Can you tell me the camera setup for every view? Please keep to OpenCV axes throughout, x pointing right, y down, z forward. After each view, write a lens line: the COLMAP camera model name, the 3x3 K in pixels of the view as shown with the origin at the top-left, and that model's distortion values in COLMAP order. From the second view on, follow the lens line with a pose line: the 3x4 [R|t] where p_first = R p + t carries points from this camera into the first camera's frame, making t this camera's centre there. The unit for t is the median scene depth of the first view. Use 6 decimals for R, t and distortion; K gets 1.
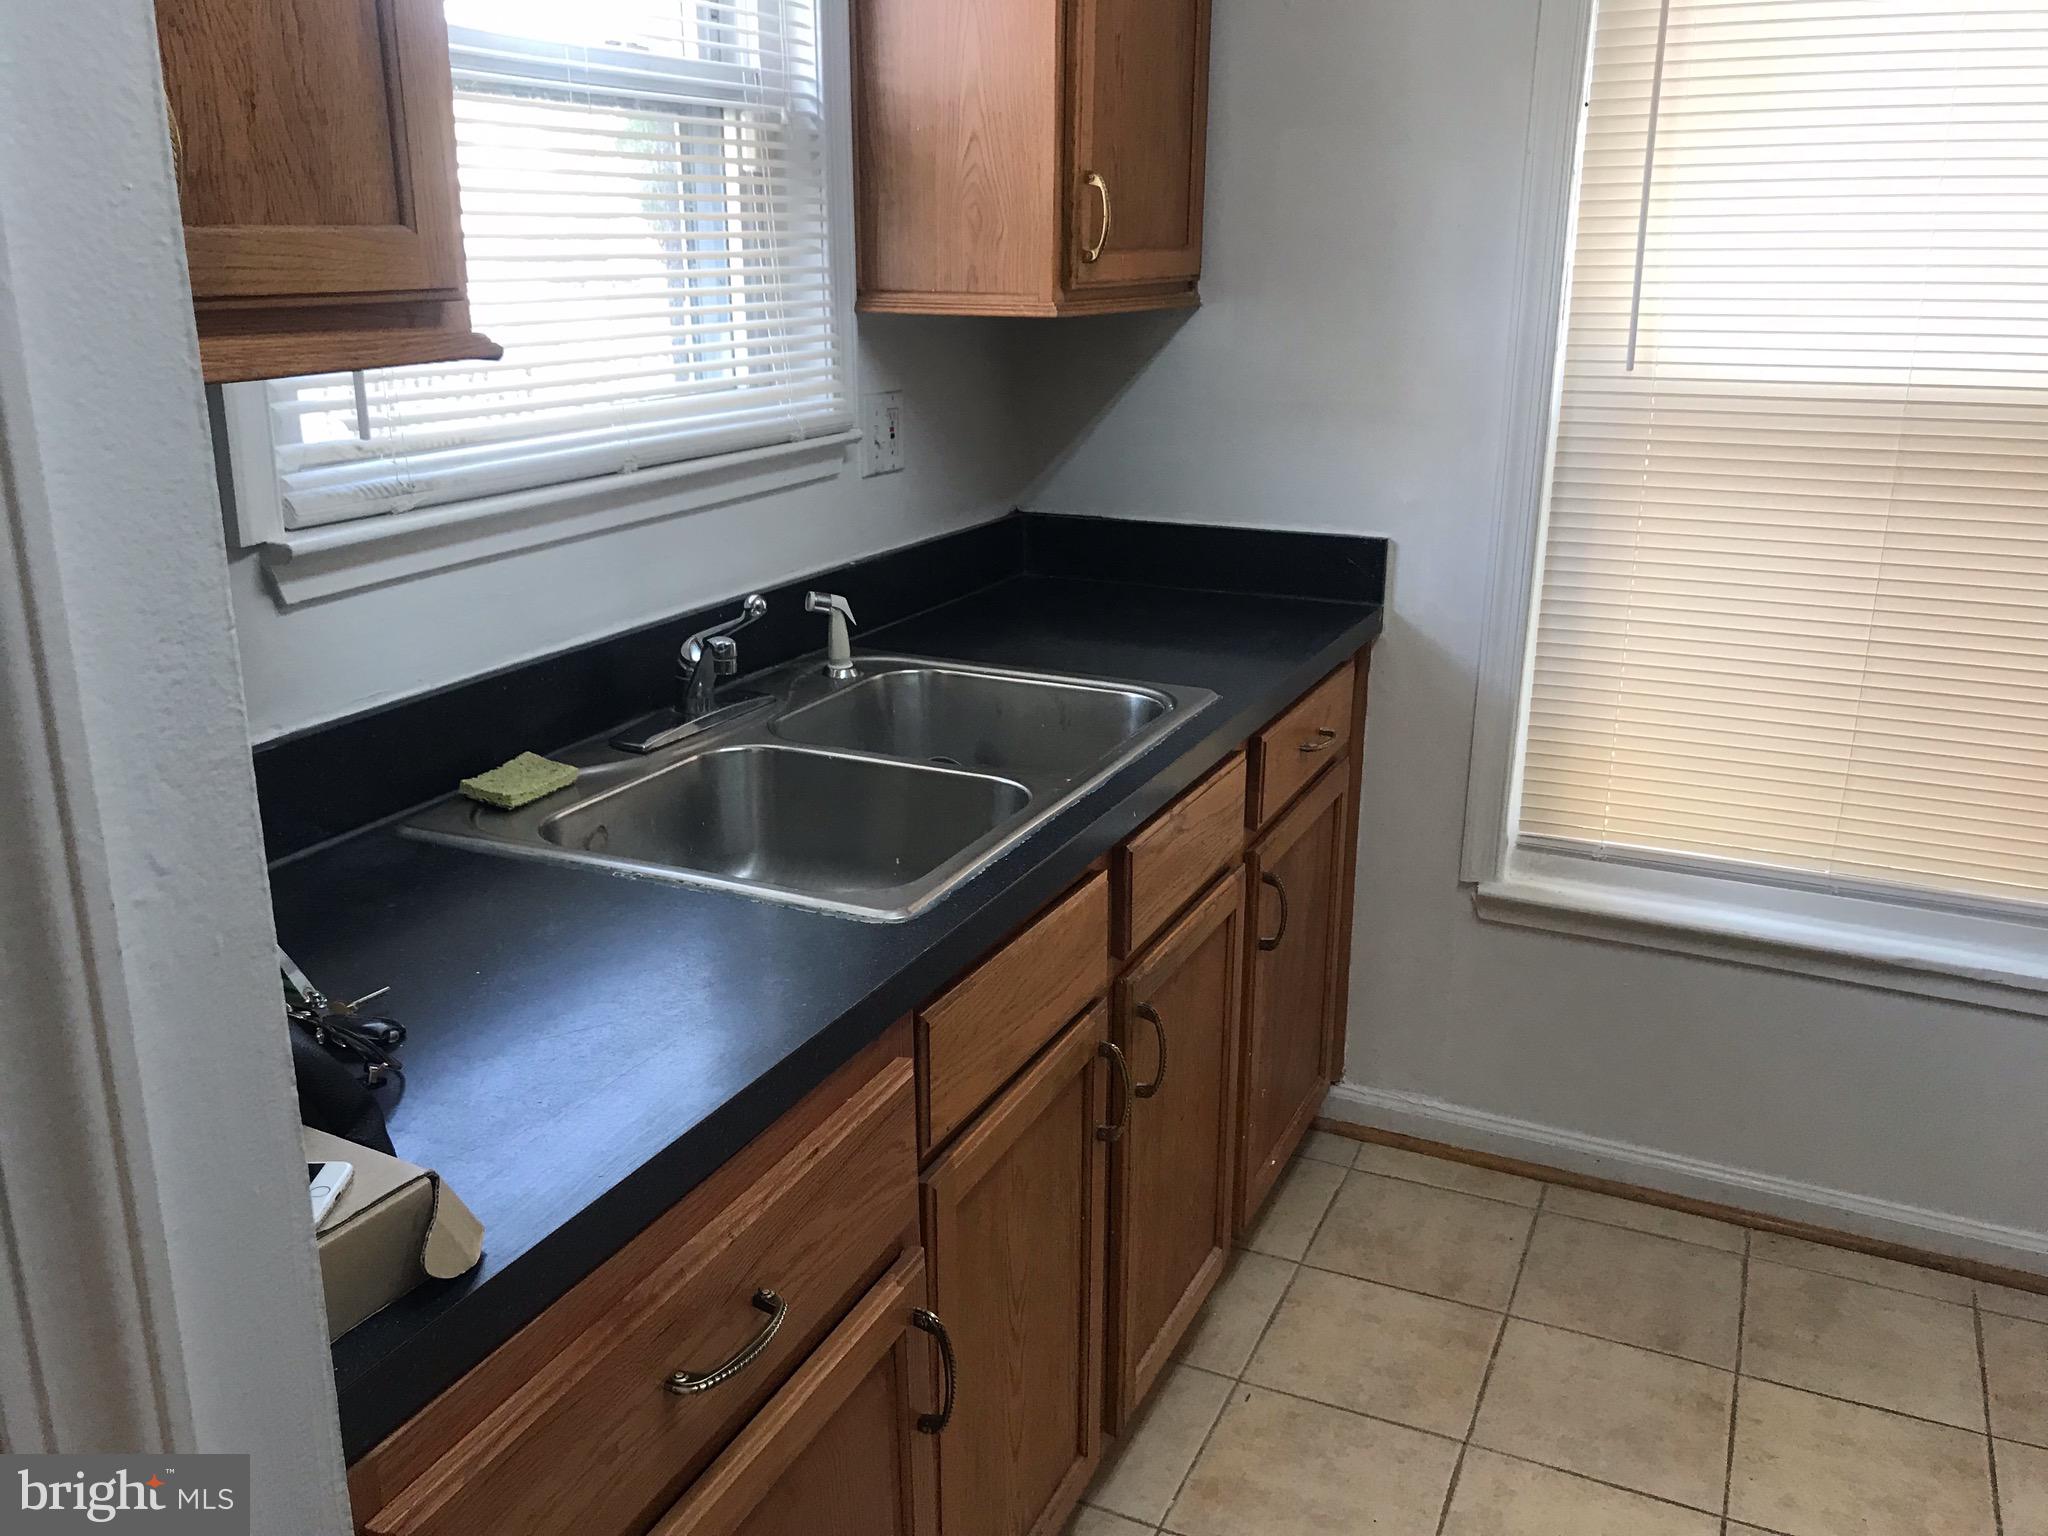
lens RADIAL K [[1679.6, 0, 1012.7], [0, 1679.6, 774.1], [0, 0, 1]] dist [0.000553, -0.007534]
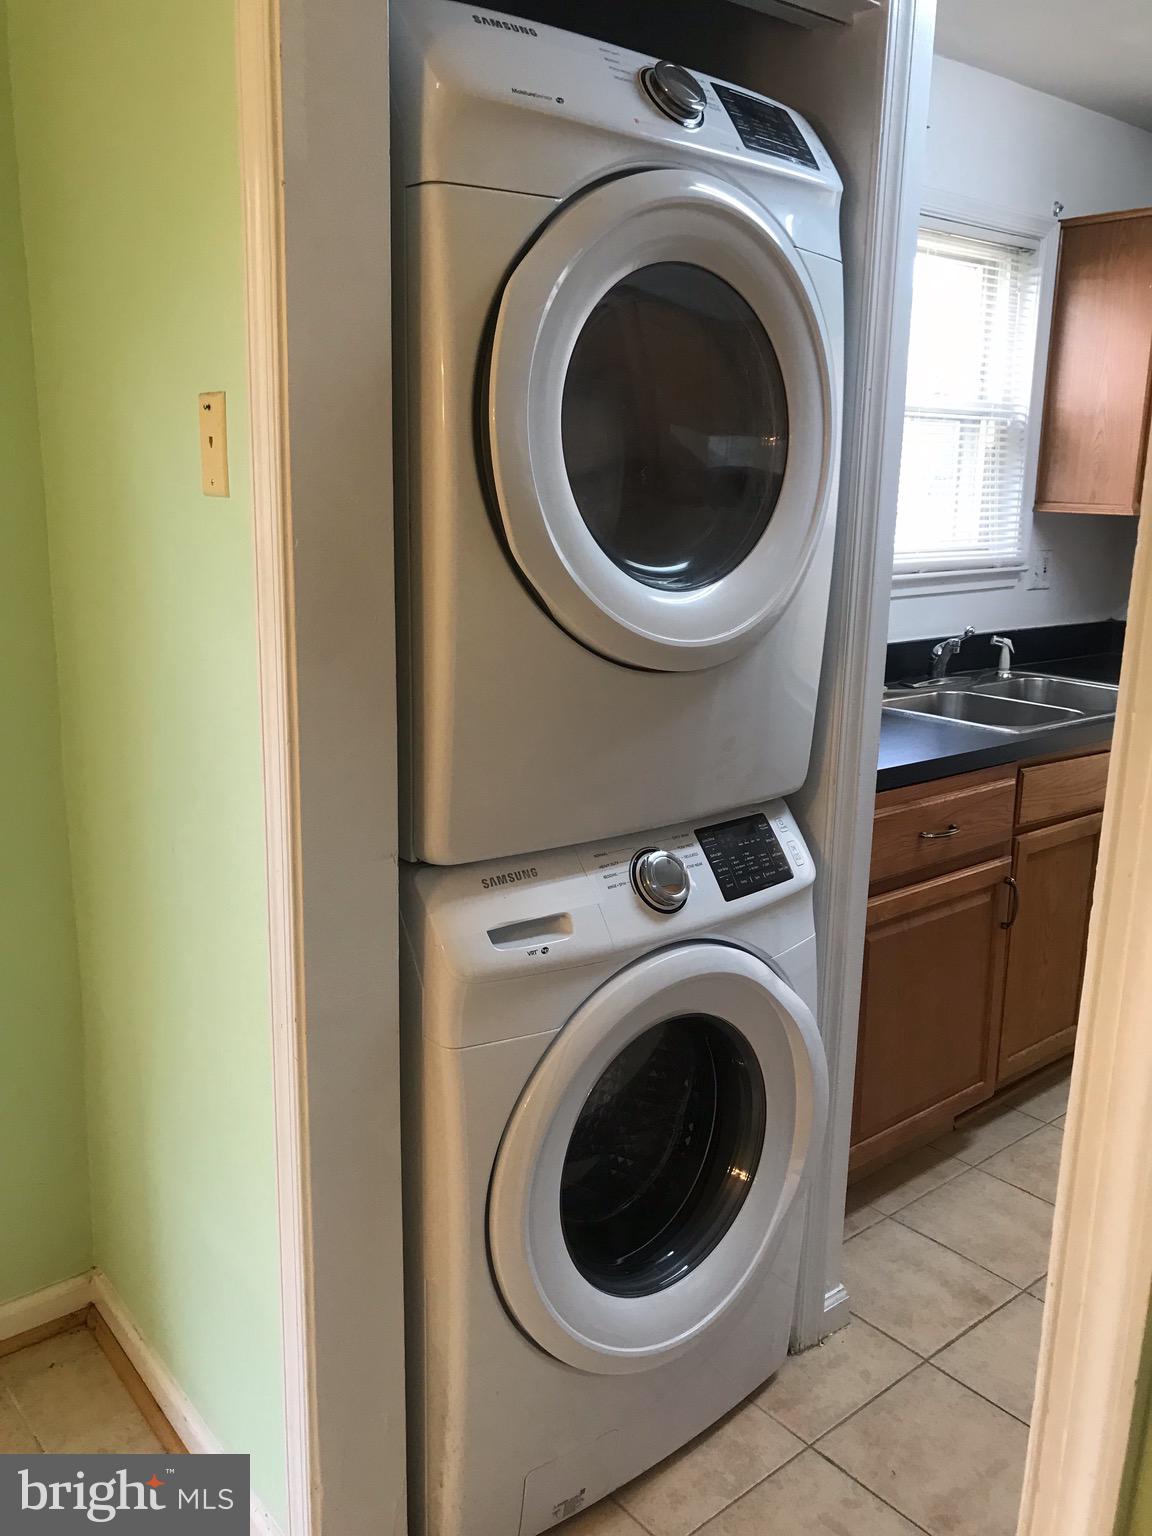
lens RADIAL K [[1259.7, 0, 564.0], [0, 1259.7, 757.4], [0, 0, 1]] dist [0.000553, -0.007534]
pose [[0.900244, 0.109445, -0.421405, 0.082627], [-0.144672, 0.988089, -0.052441, 0.213285], [0.410646, 0.108175, 0.905355, -0.687674]]
